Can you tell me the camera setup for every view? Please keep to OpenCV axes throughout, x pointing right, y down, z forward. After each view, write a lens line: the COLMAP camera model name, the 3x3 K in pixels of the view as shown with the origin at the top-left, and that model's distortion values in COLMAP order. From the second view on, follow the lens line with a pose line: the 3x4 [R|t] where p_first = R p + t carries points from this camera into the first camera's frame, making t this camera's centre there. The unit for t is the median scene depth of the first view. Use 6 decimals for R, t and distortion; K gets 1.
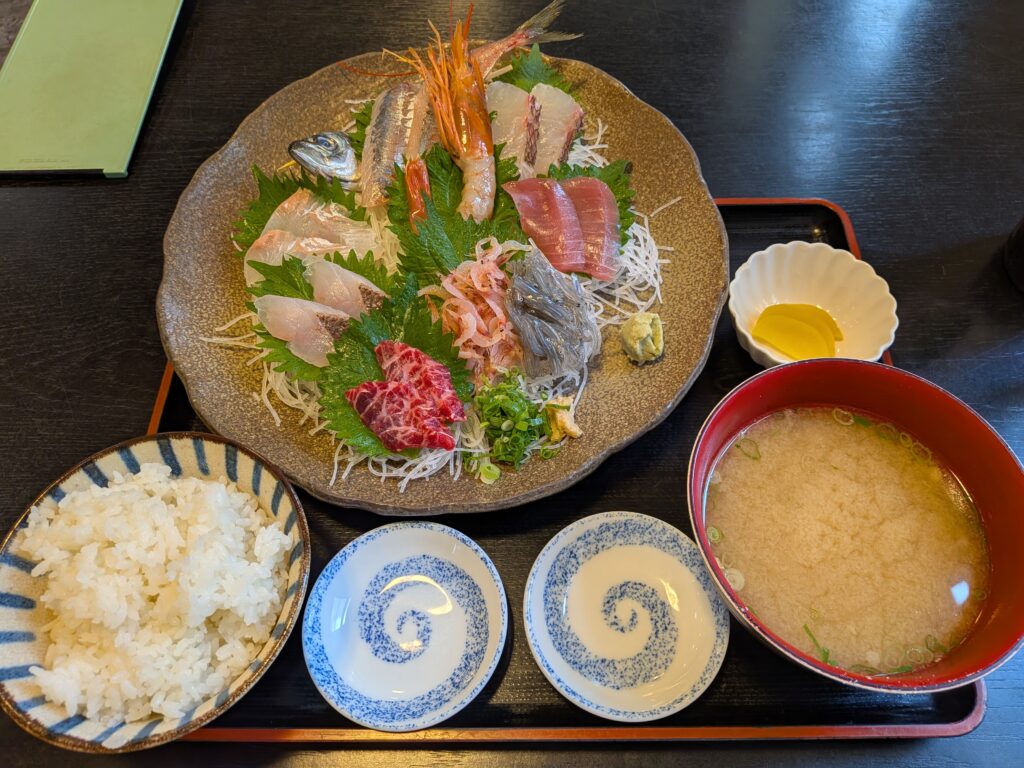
lens RADIAL K [[870.5, 0, 548.1], [0, 870.5, 386.0], [0, 0, 1]] dist [0.116126, -0.327728]
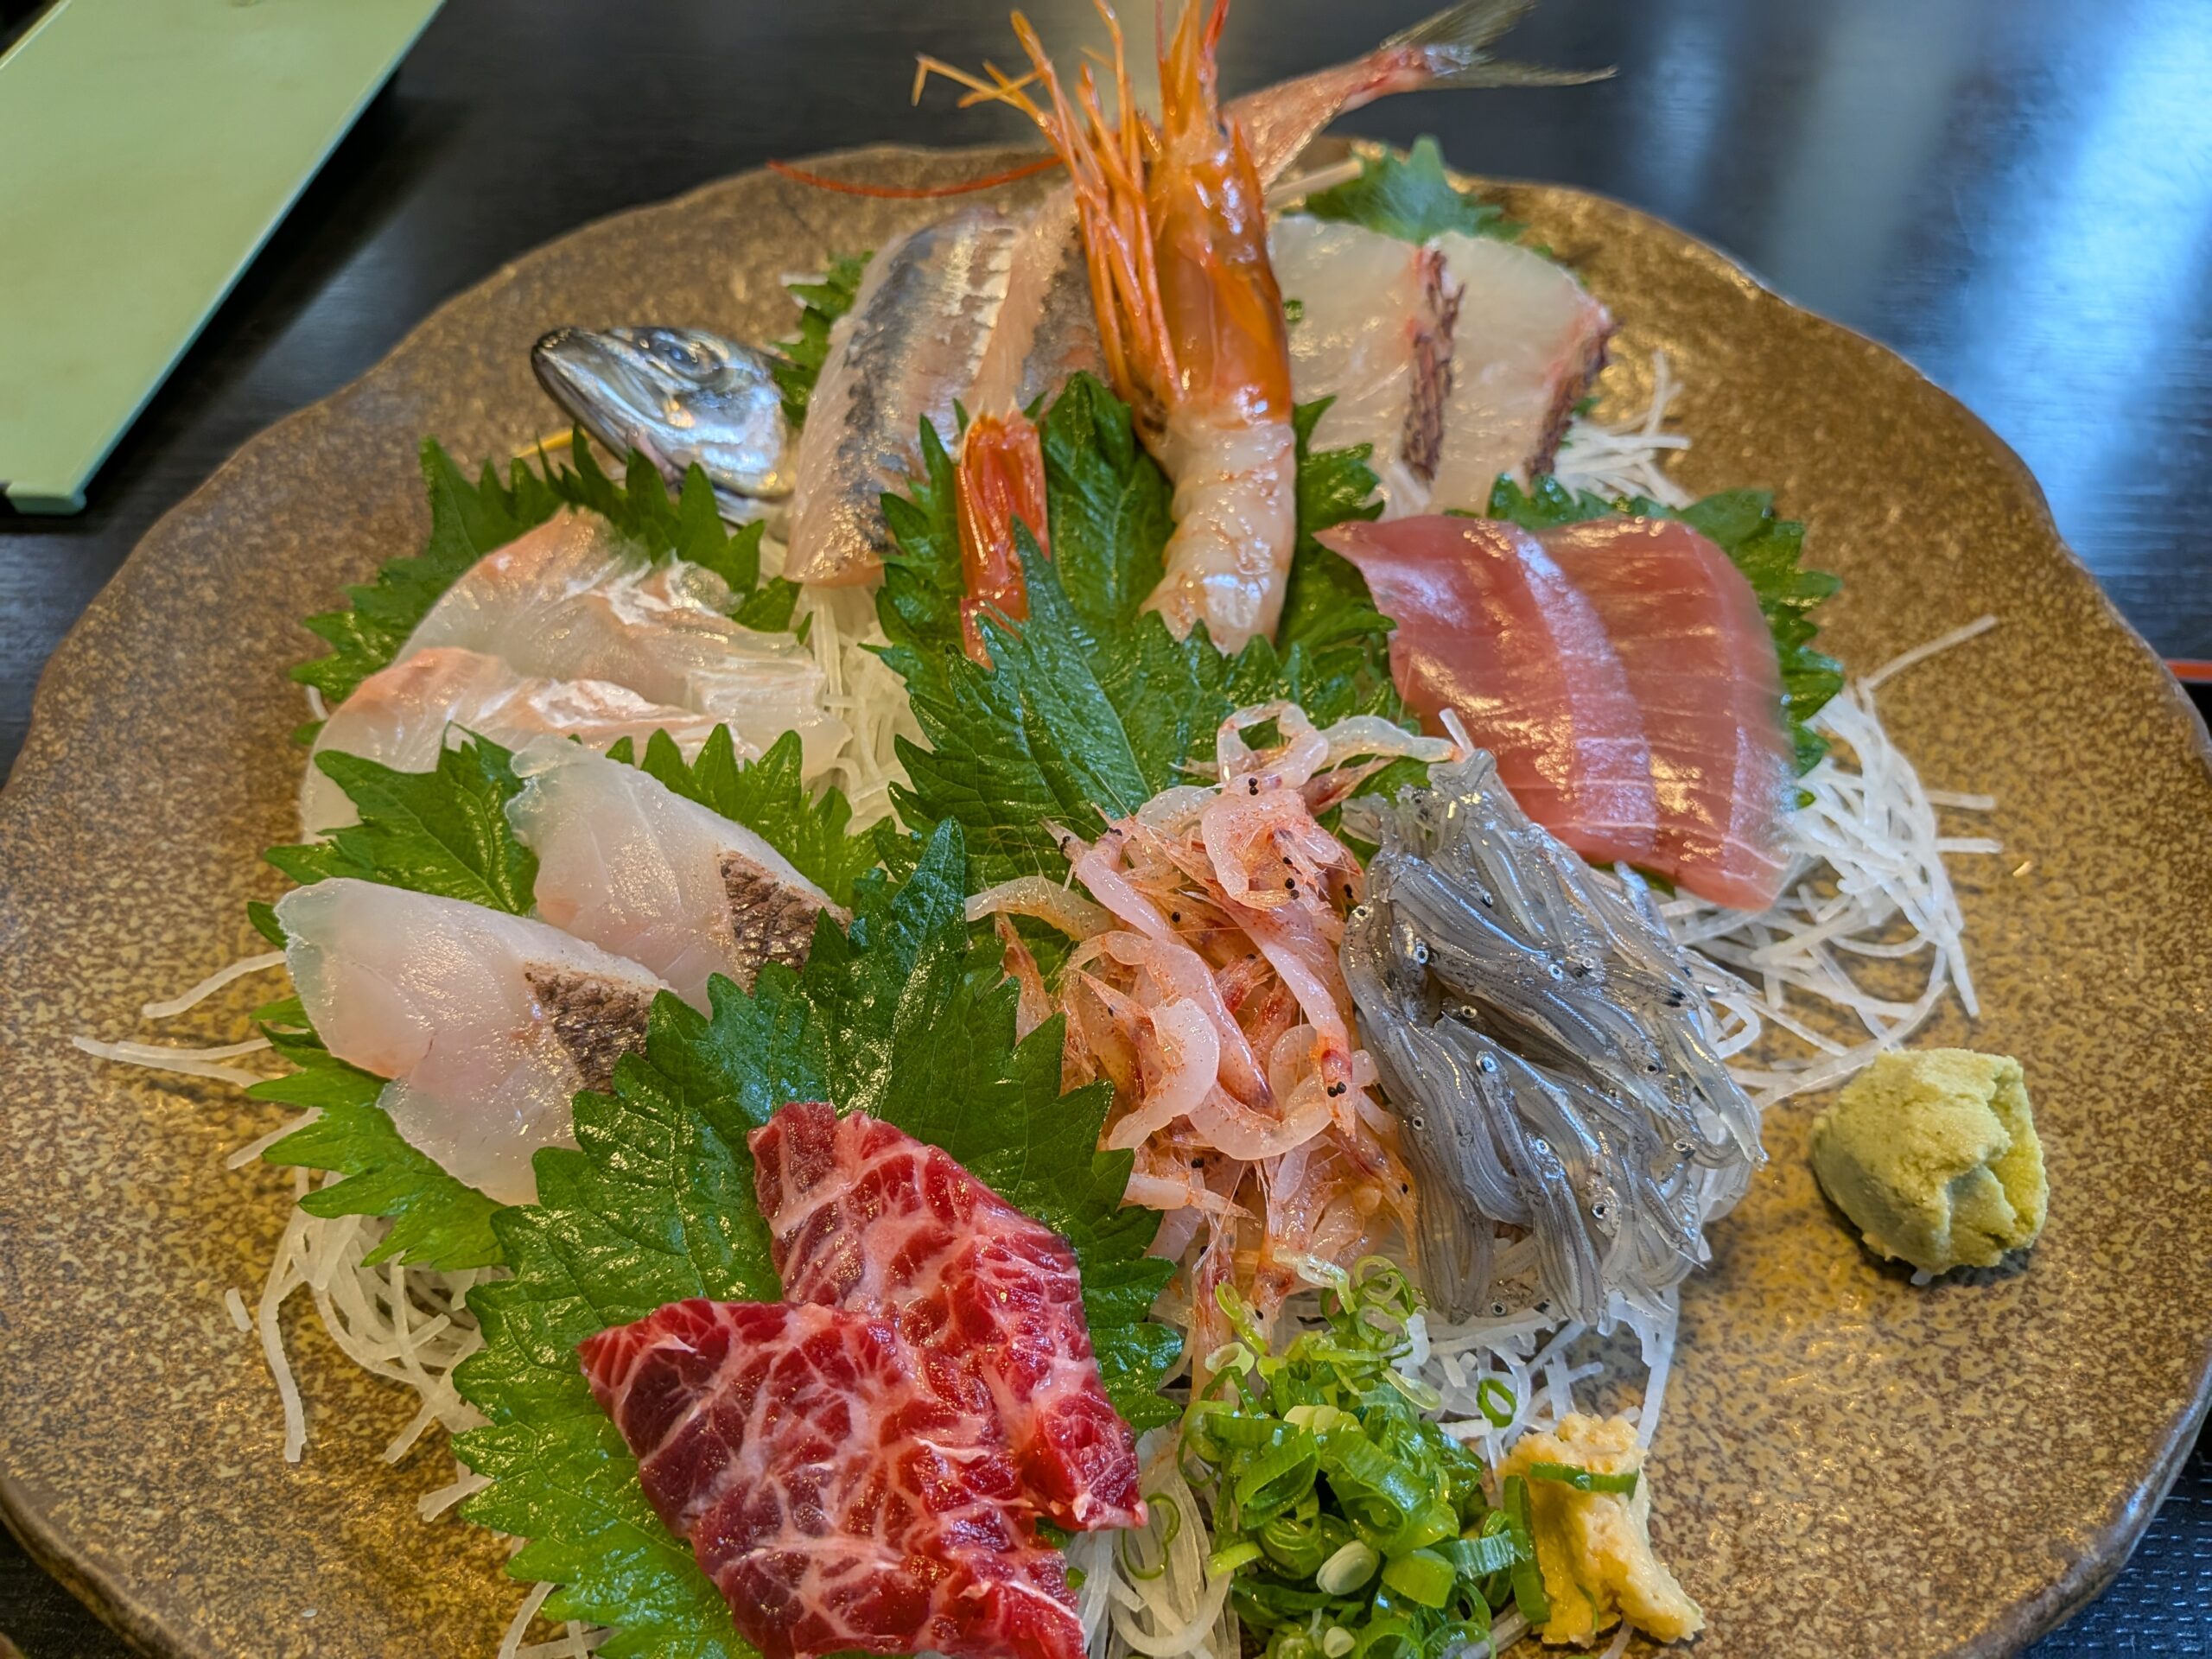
lens RADIAL K [[1880.4, 0, 1183.9], [0, 1880.4, 833.9], [0, 0, 1]] dist [0.116126, -0.327728]
pose [[0.997574, 0.057212, -0.039671, -0.070259], [-0.063611, 0.980606, -0.185378, -0.034314], [0.028295, 0.187451, 0.981866, 0.490913]]
